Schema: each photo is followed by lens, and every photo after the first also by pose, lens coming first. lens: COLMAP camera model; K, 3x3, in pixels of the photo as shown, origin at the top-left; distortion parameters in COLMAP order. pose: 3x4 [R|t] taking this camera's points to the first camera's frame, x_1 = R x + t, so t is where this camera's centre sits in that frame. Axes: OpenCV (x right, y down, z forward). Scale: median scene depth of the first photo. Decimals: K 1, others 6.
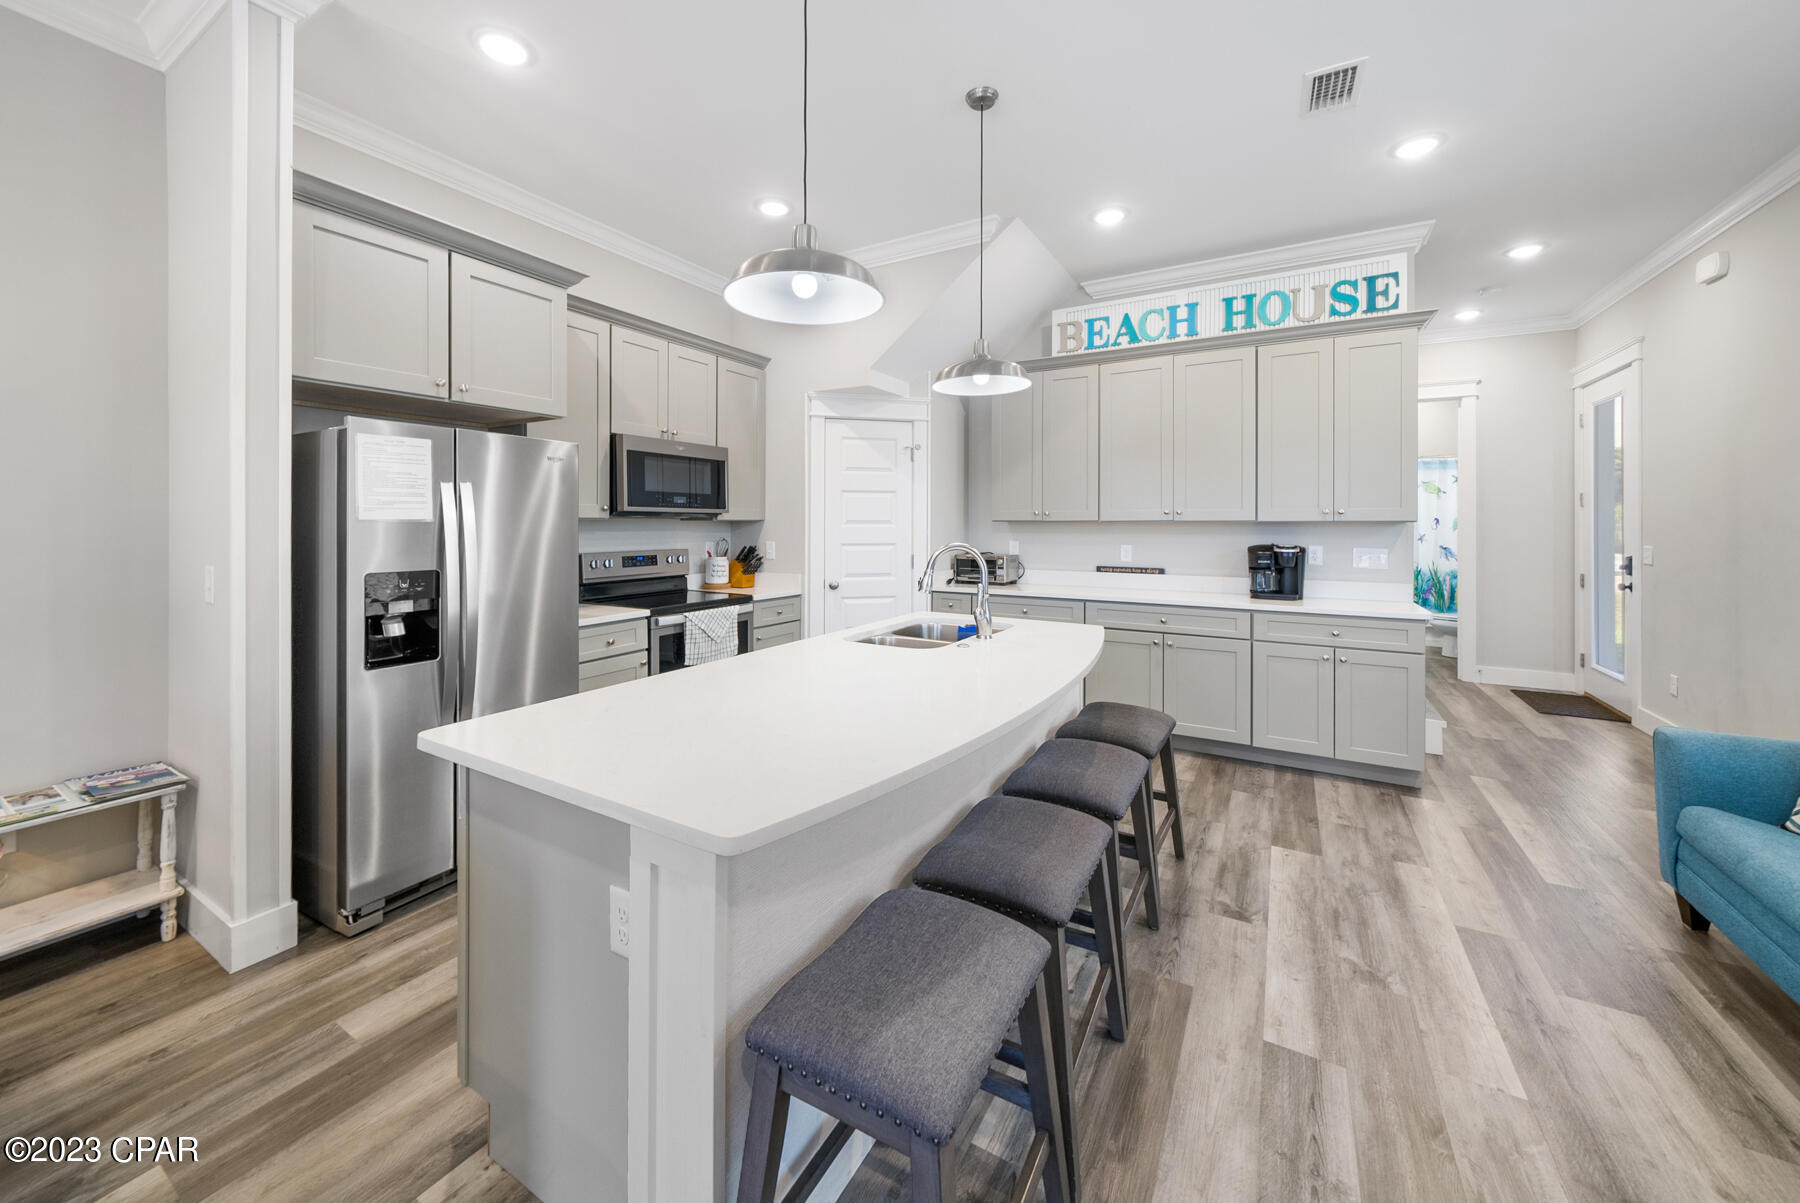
lens RADIAL K [[652.5, 0, 887.5], [0, 652.5, 520.2], [0, 0, 1]] dist [-0.018871, 0.000698]
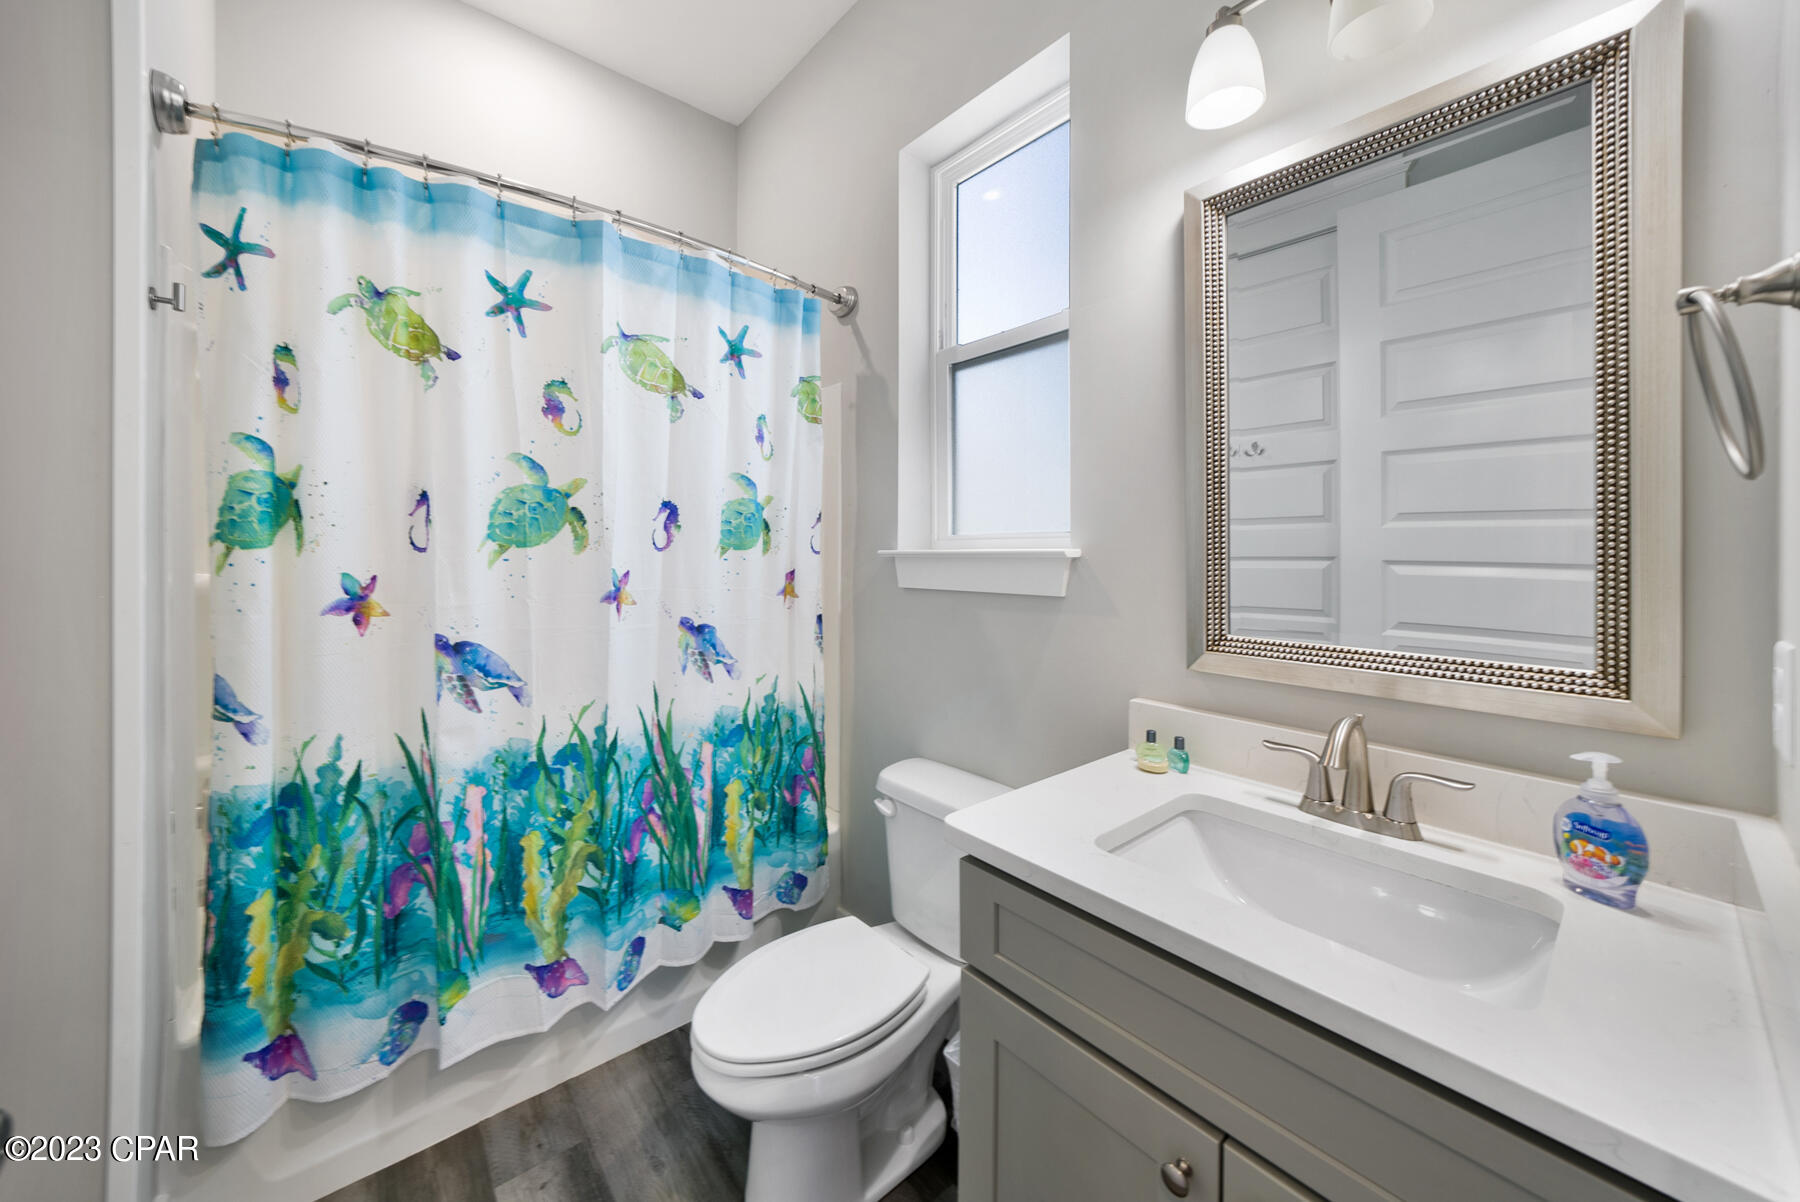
lens RADIAL K [[652.5, 0, 934.5], [0, 652.5, 558.9], [0, 0, 1]] dist [-0.018871, 0.000698]
pose [[0.281880, -0.007688, 0.959419, 1.167967], [-0.008680, 0.999907, 0.010563, 0.025844], [-0.959410, -0.011306, 0.281787, 1.500117]]
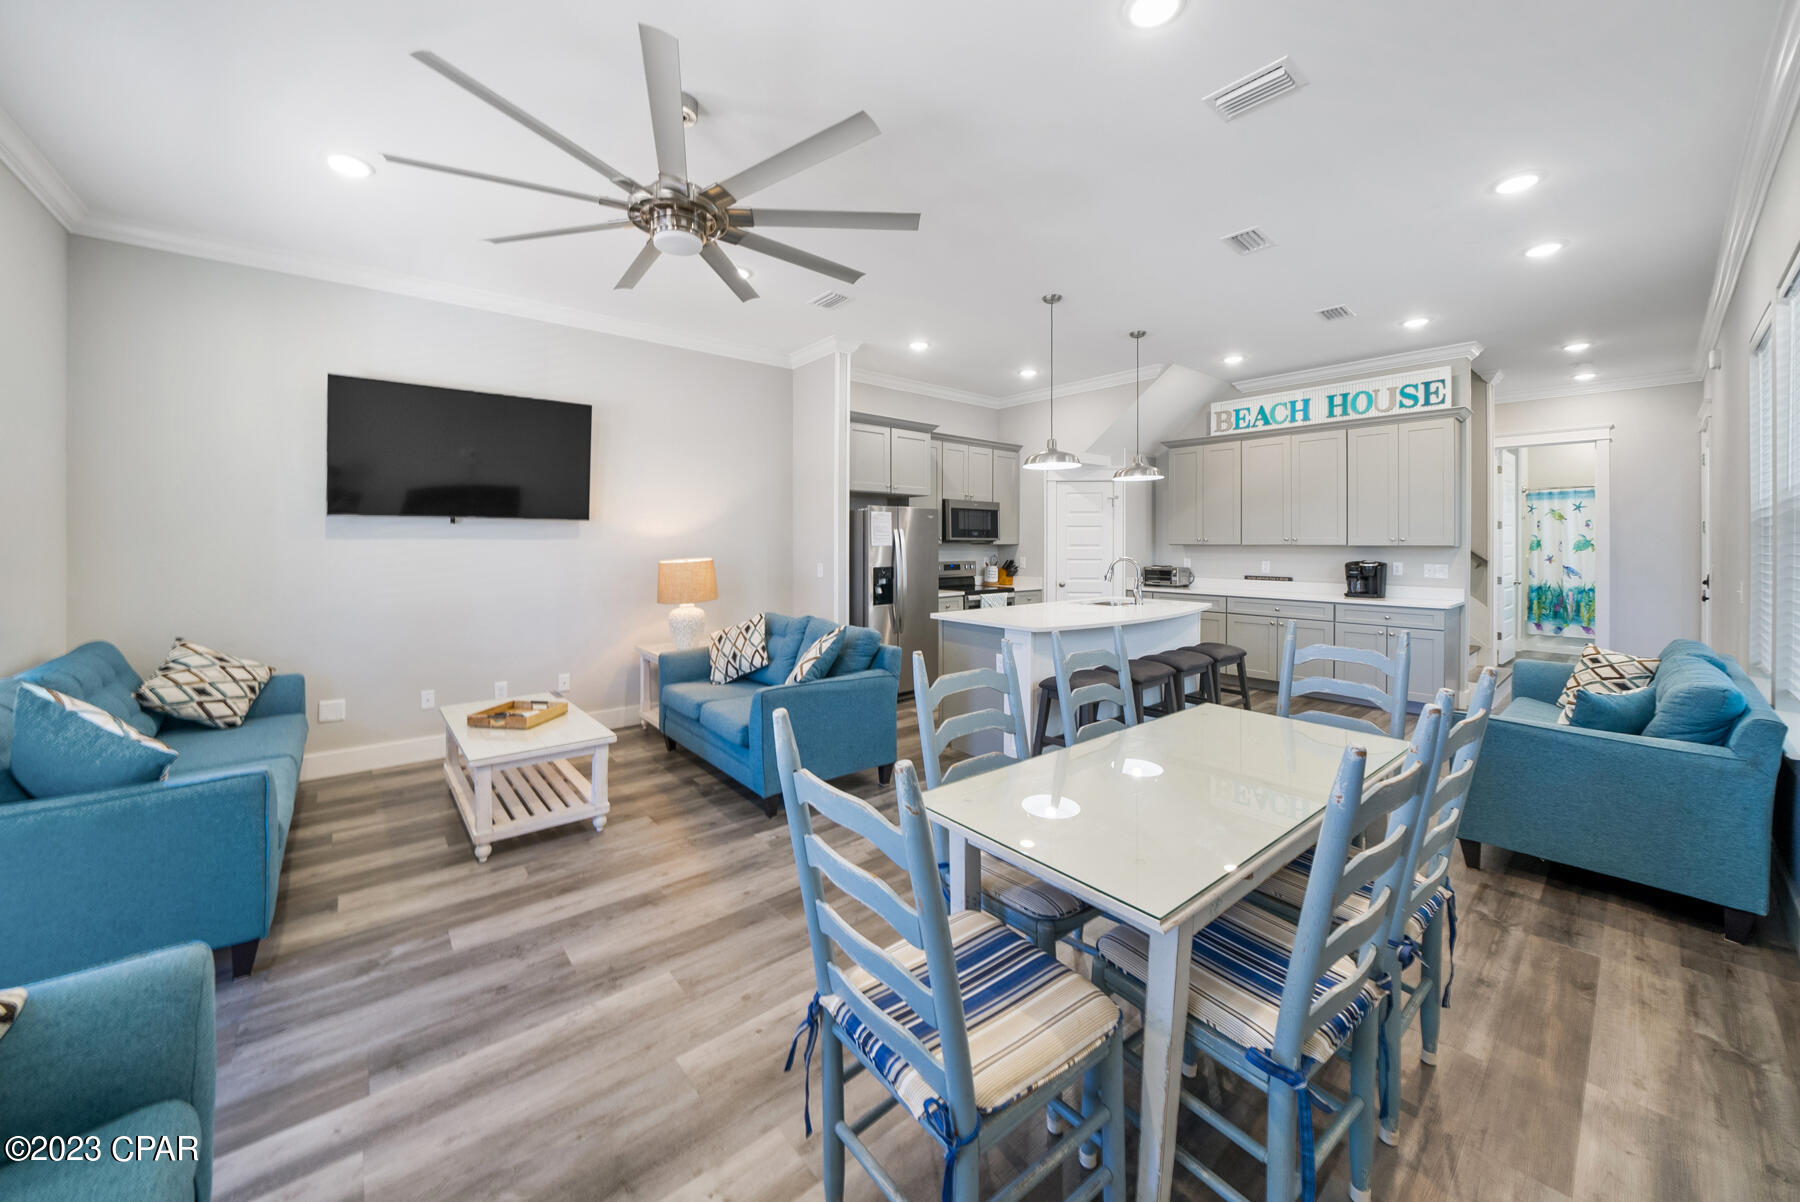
lens RADIAL K [[652.5, 0, 900.6], [0, 652.5, 537.7], [0, 0, 1]] dist [-0.018871, 0.000698]
pose [[0.949644, -0.003219, -0.313314, 0.051182], [0.001985, 0.999989, -0.004256, -0.011299], [0.313324, 0.003419, 0.949640, -0.752657]]
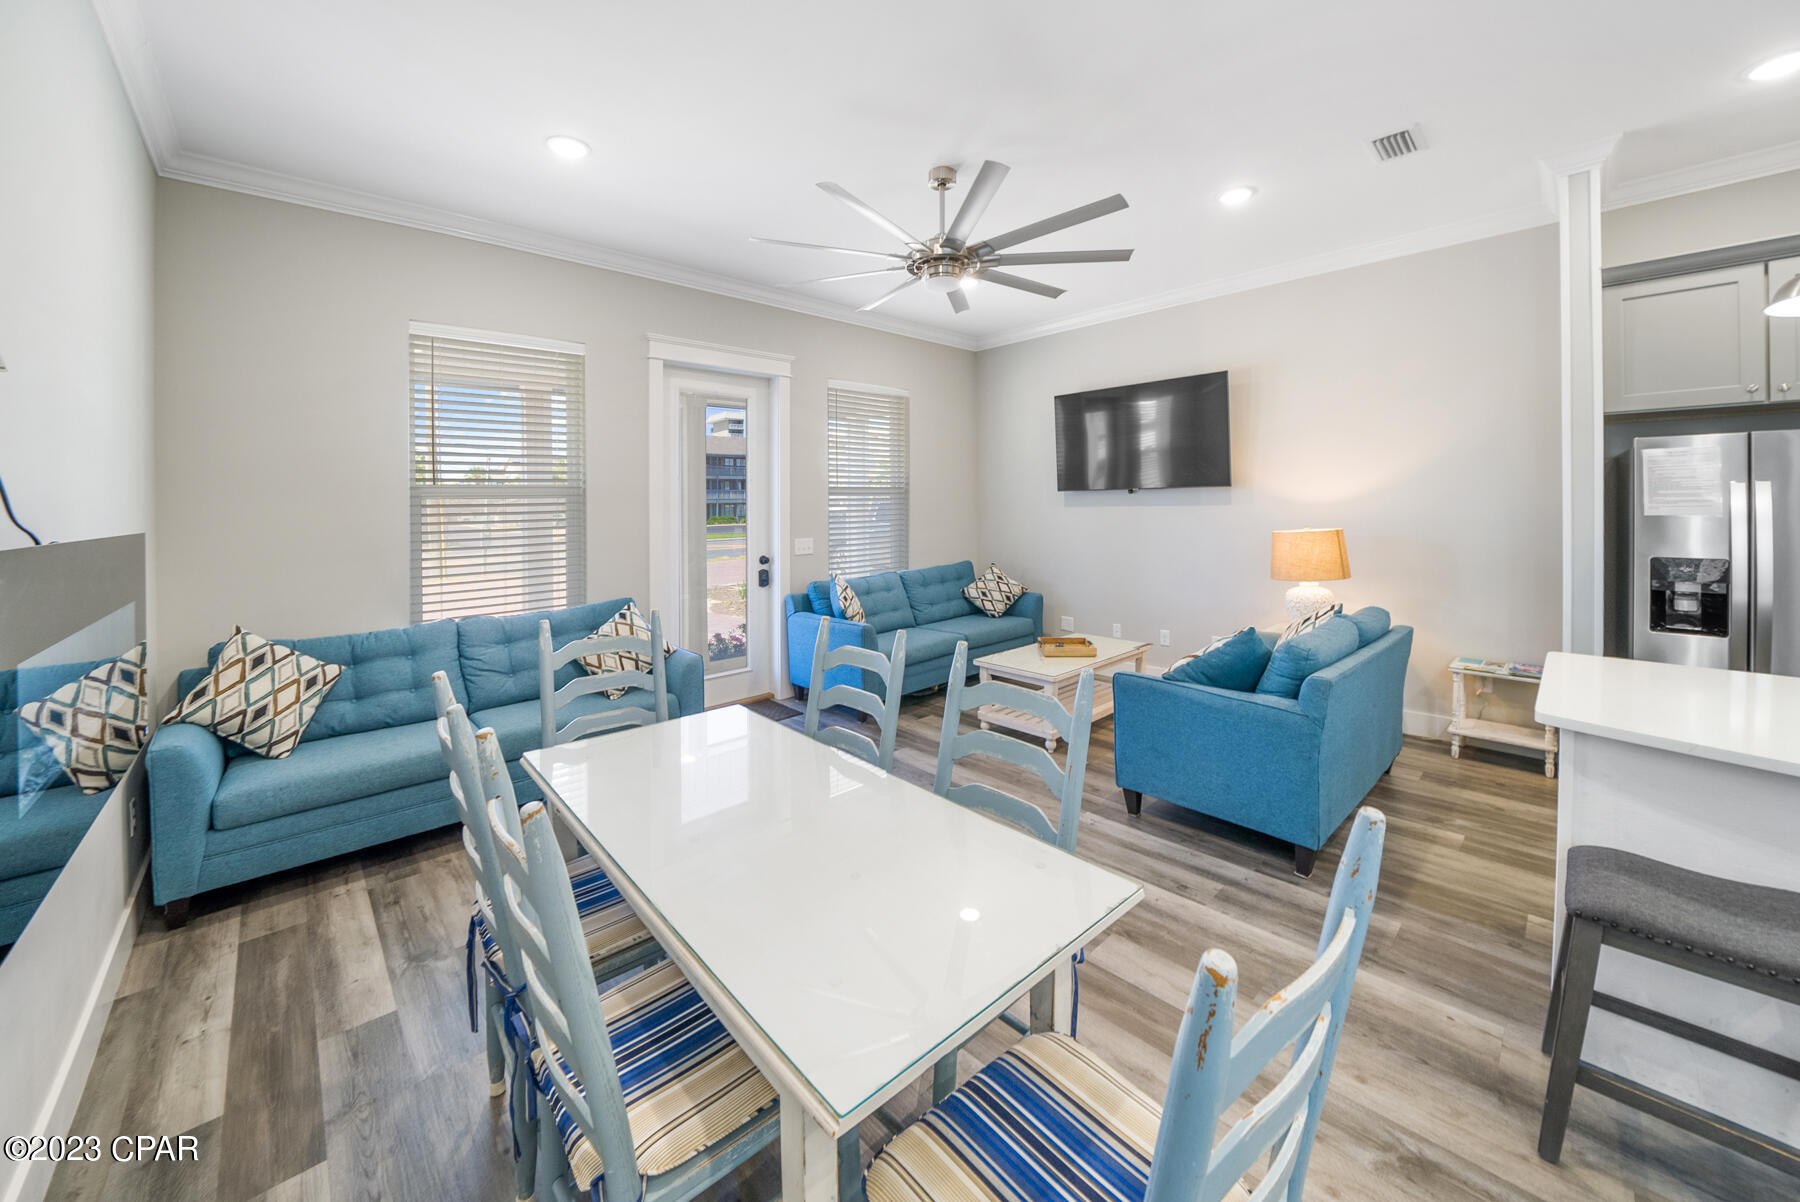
lens RADIAL K [[652.5, 0, 886.5], [0, 652.5, 502.3], [0, 0, 1]] dist [-0.018871, 0.000698]
pose [[-0.267557, -0.001977, -0.963540, 0.446154], [0.018257, 0.999808, -0.007122, -0.024146], [0.963369, -0.019497, -0.267469, -0.083124]]
